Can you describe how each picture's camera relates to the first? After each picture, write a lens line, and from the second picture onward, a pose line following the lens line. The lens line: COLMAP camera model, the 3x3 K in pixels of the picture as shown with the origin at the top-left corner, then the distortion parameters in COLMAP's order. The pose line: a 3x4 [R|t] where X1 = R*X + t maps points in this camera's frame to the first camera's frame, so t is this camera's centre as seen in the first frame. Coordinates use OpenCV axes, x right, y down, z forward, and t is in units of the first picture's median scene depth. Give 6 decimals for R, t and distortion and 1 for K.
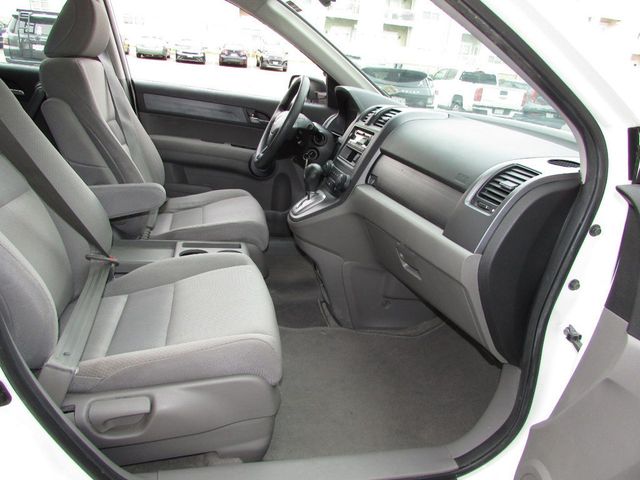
lens RADIAL K [[462.2, 0, 318.8], [0, 462.2, 239.4], [0, 0, 1]] dist [-0.030356, 0.010383]
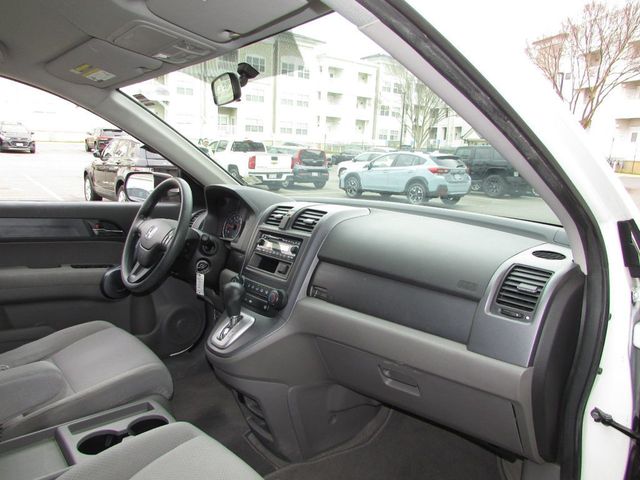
lens RADIAL K [[462.2, 0, 320.7], [0, 462.2, 238.0], [0, 0, 1]] dist [-0.030356, 0.010383]
pose [[0.878605, -0.148843, 0.453762, -0.173989], [0.212119, 0.972944, -0.091573, -0.095892], [-0.427855, 0.176708, 0.886406, 0.124316]]
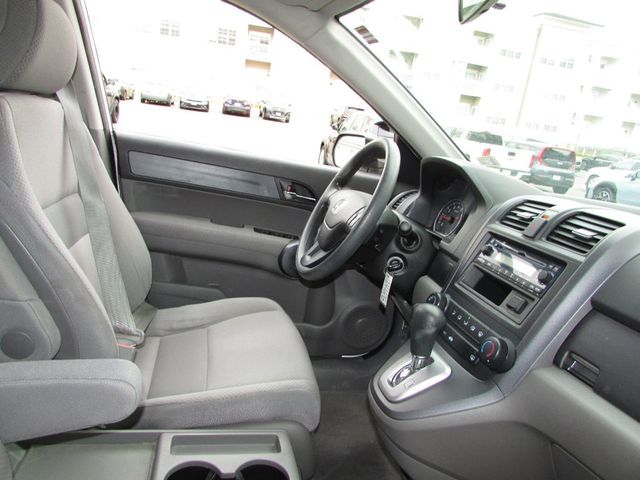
lens RADIAL K [[462.2, 0, 321.2], [0, 462.2, 238.6], [0, 0, 1]] dist [-0.030356, 0.010383]
pose [[0.999003, 0.041225, 0.017153, -0.107423], [-0.039173, 0.993550, -0.106413, -0.129662], [-0.021429, 0.105635, 0.994174, 0.336936]]
